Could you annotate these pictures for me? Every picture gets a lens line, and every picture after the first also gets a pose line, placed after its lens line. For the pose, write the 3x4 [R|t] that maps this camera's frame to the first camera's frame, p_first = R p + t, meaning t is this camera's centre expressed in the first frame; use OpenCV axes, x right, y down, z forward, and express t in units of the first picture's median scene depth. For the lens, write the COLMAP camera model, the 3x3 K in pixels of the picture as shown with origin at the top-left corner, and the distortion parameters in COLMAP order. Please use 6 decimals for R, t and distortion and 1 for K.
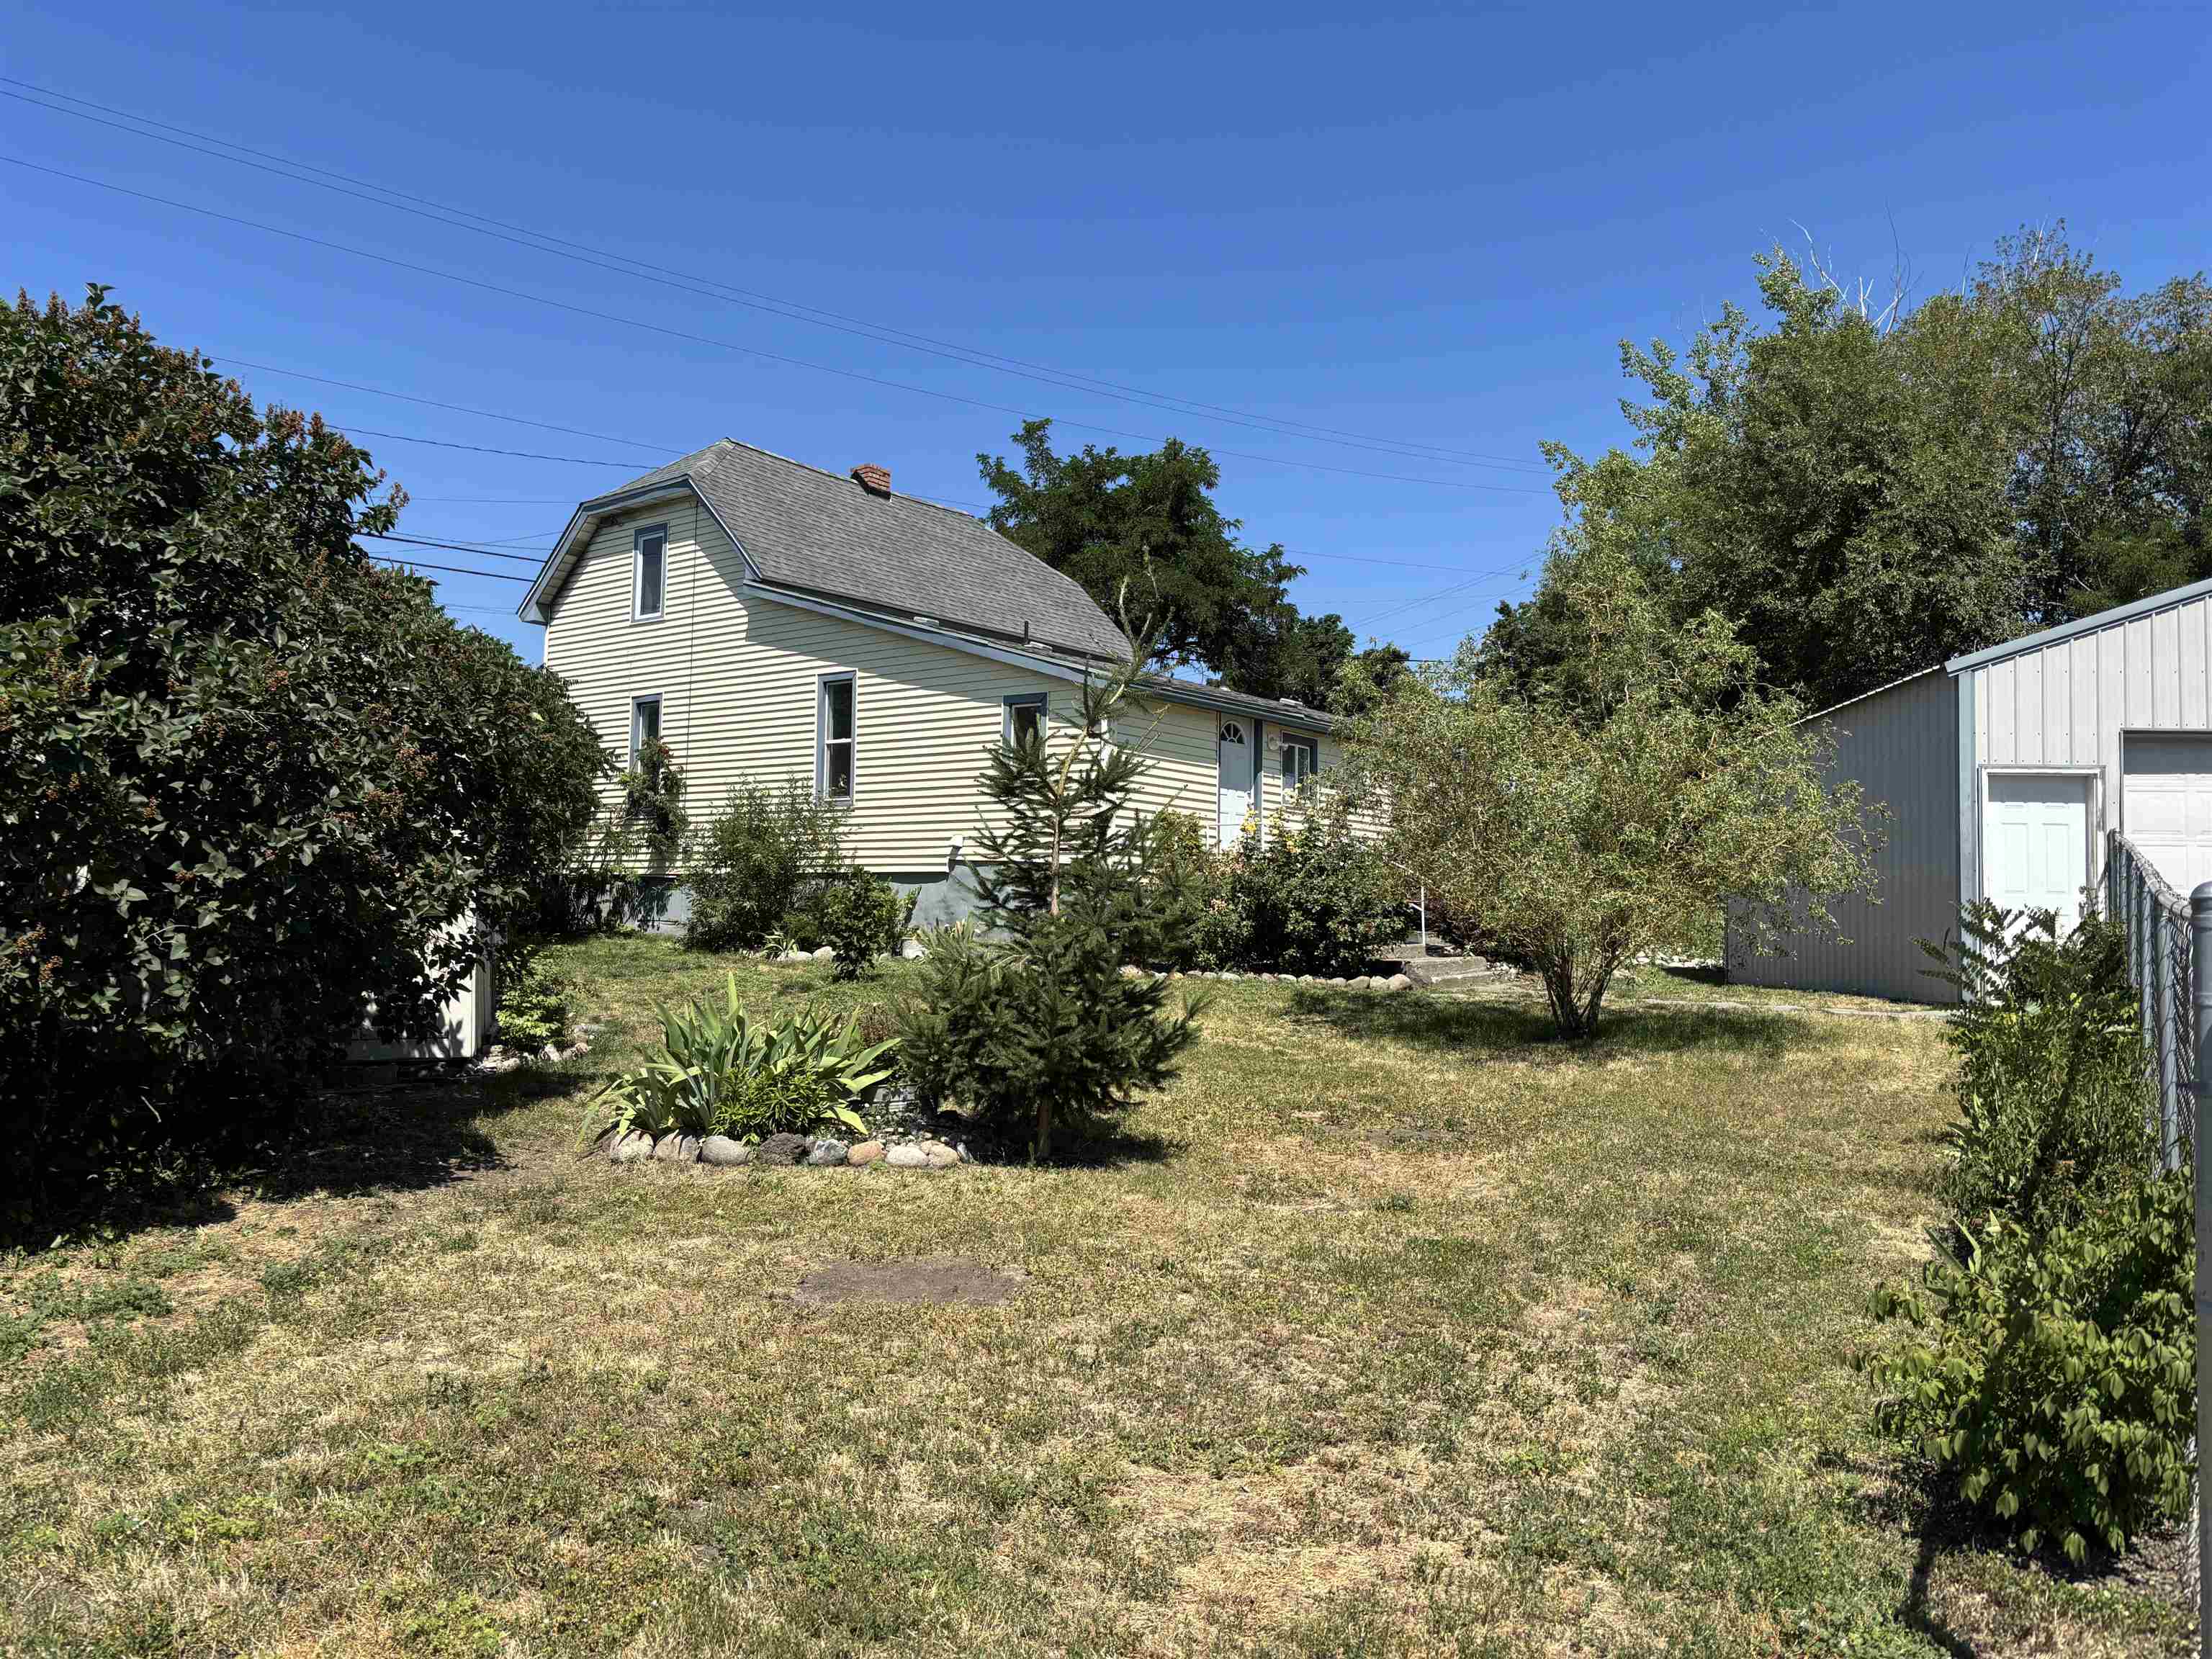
lens RADIAL K [[1684.6, 0, 1140.3], [0, 1684.6, 868.5], [0, 0, 1]] dist [0.054692, -0.001593]
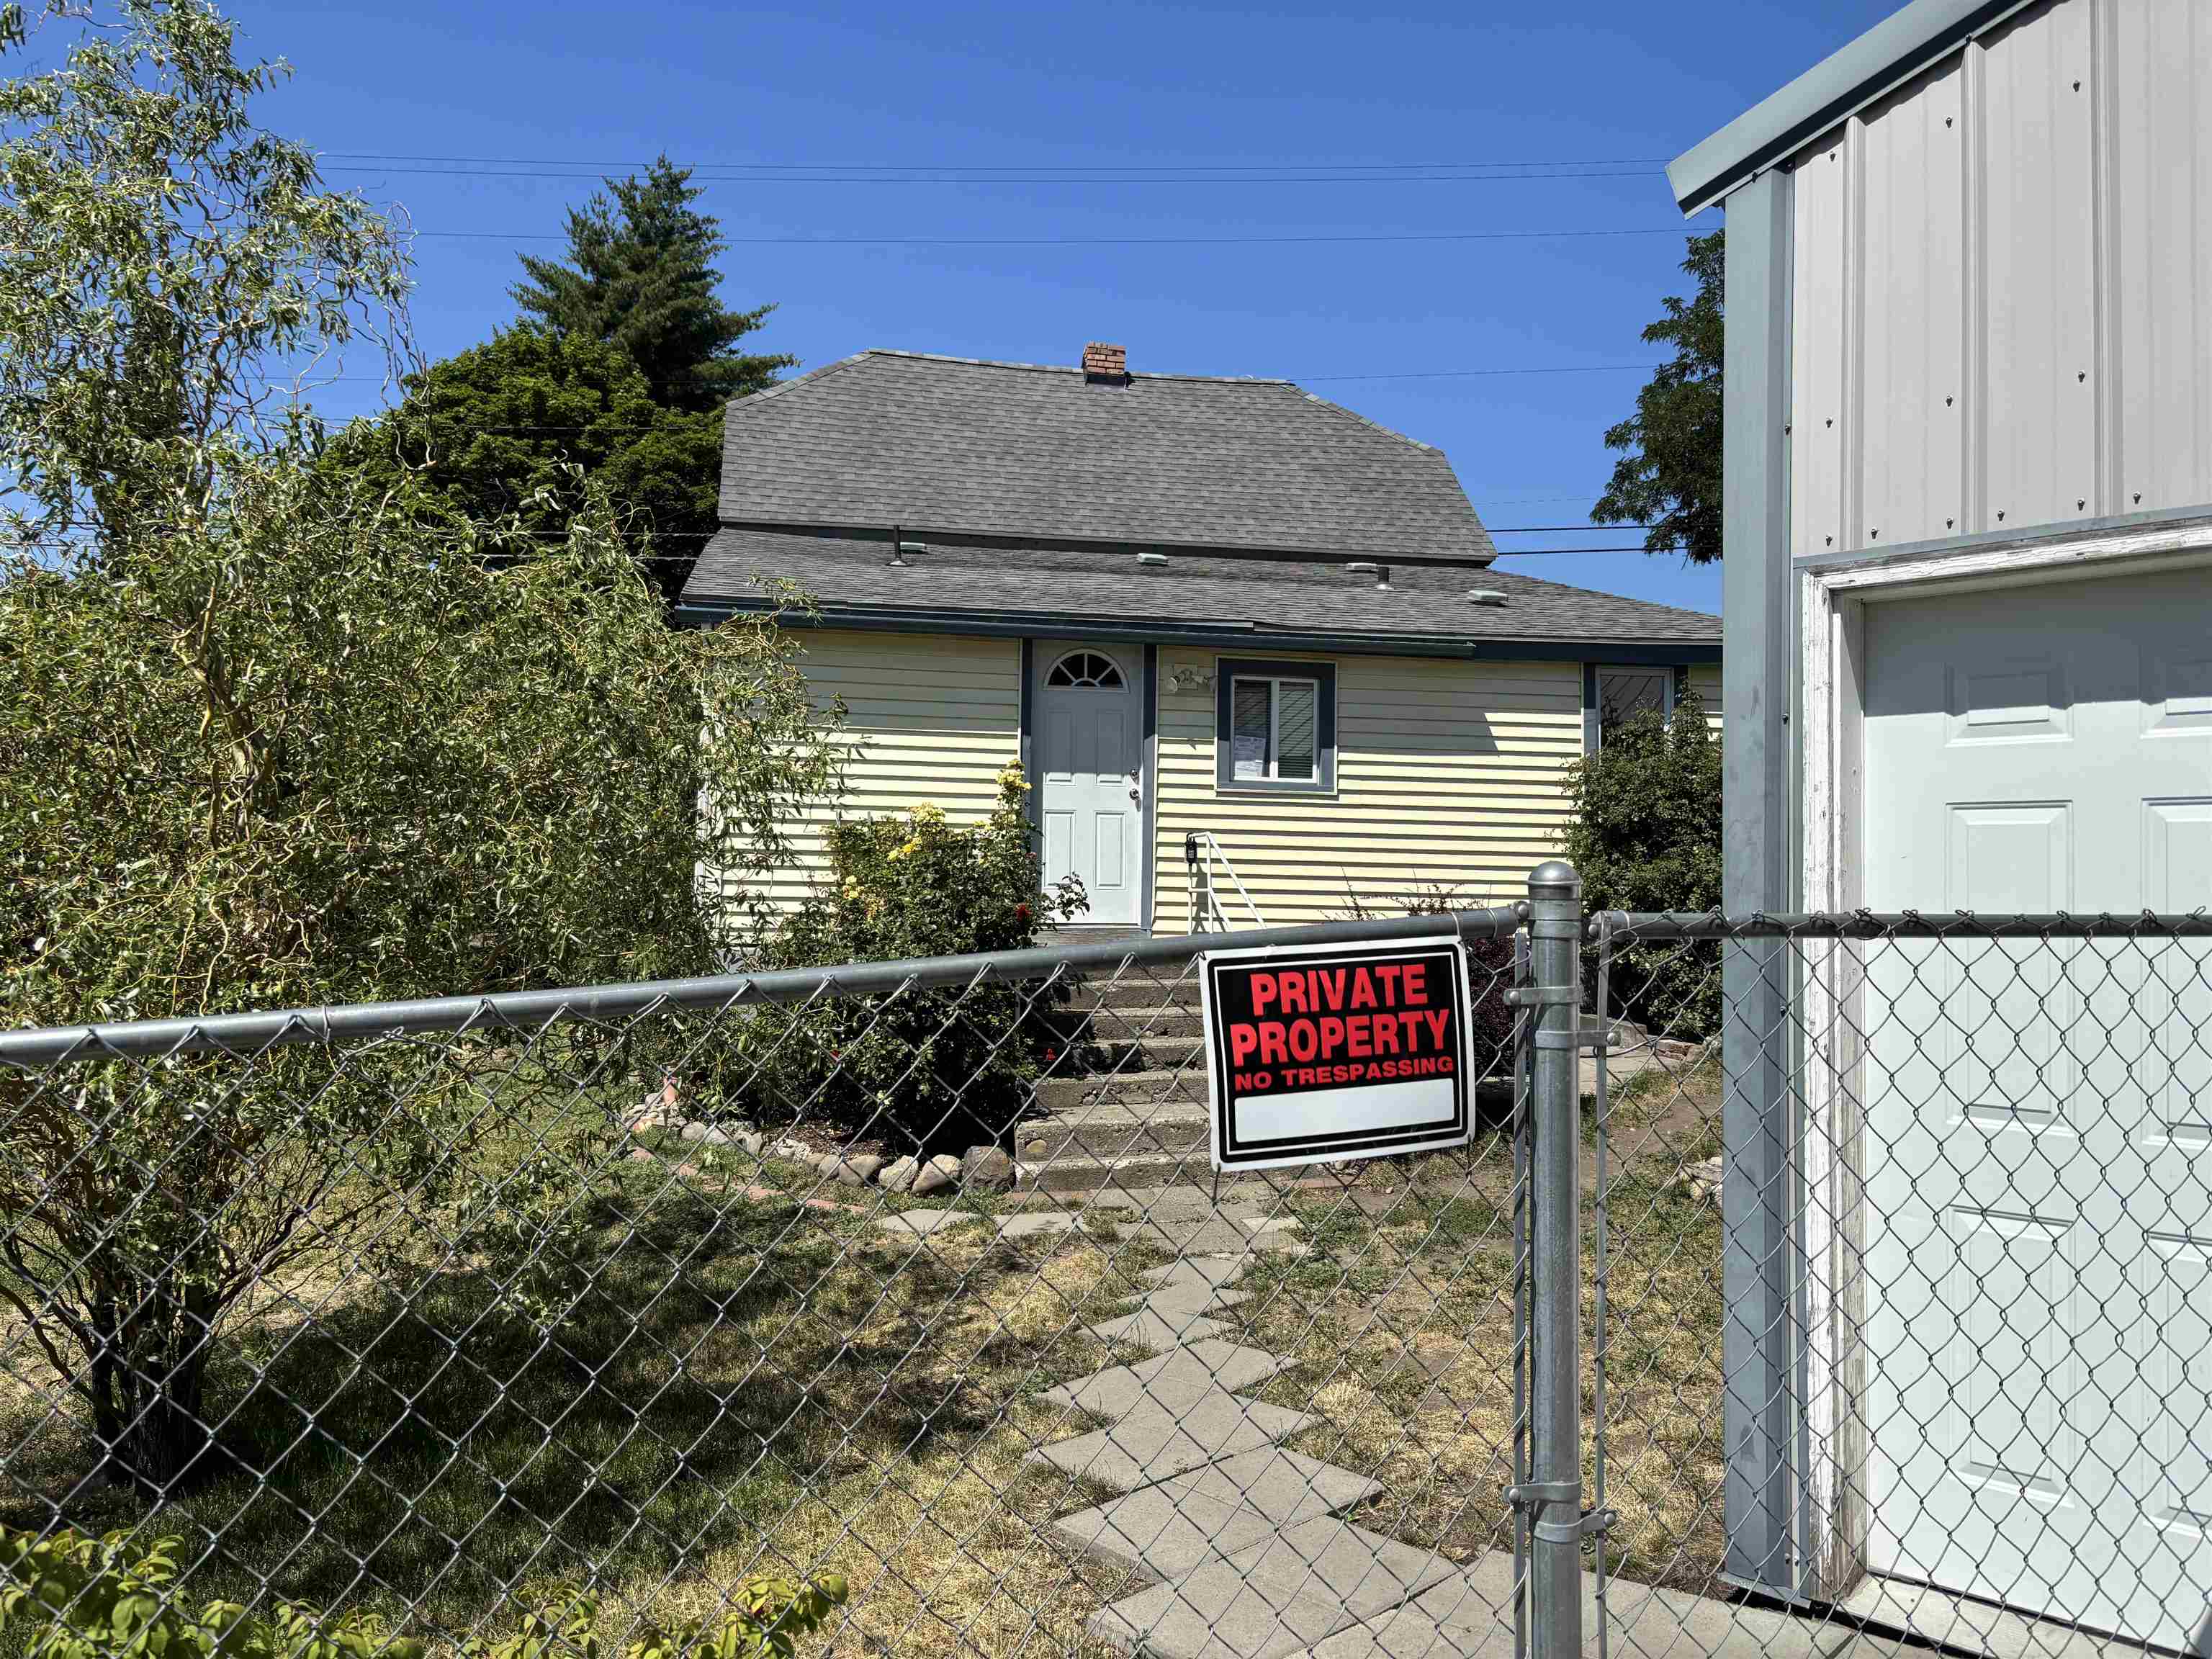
lens RADIAL K [[1656.7, 0, 1108.3], [0, 1656.7, 882.5], [0, 0, 1]] dist [0.134593, -0.303348]
pose [[0.766906, -0.014231, -0.641601, 0.355610], [0.032974, 0.999307, 0.017248, -0.015643], [0.640912, -0.034384, 0.766844, 0.487838]]
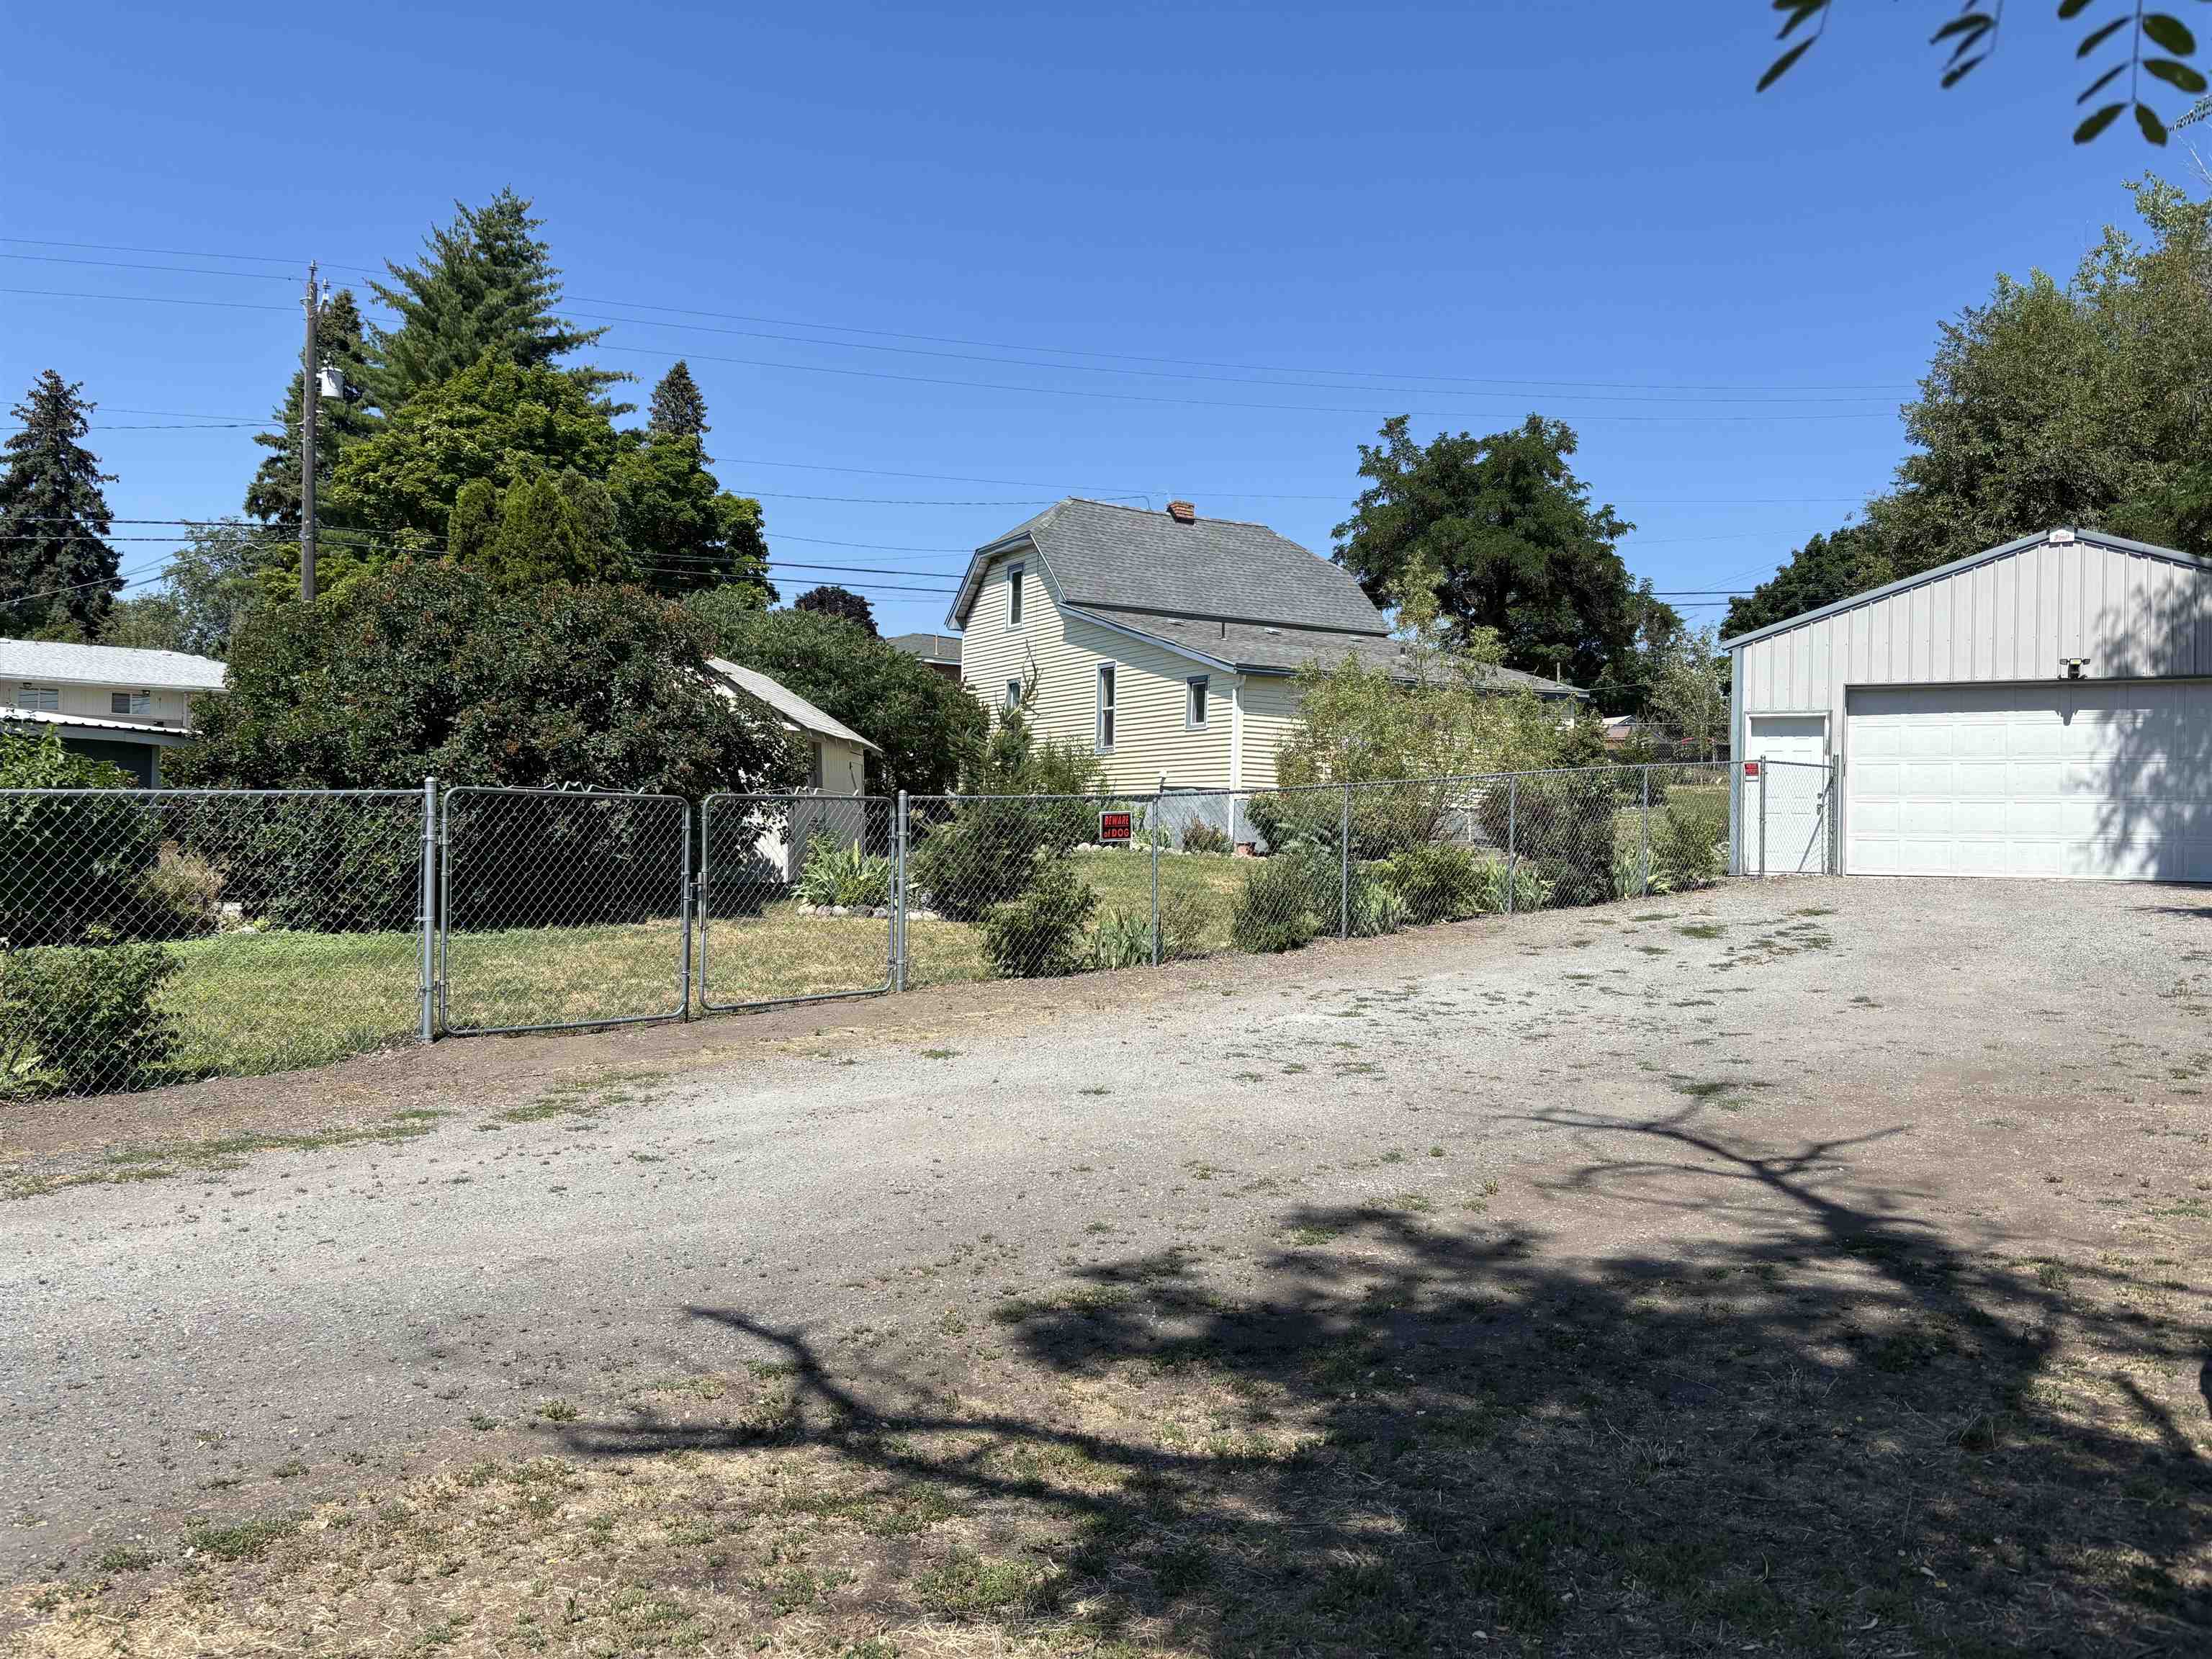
lens RADIAL K [[1677.0, 0, 1108.6], [0, 1677.0, 859.6], [0, 0, 1]] dist [0.049641, -0.007245]
pose [[0.932711, 0.001729, -0.360621, 0.318040], [0.012236, 0.999261, 0.036438, 0.004360], [0.360418, -0.038399, 0.932000, -0.351283]]
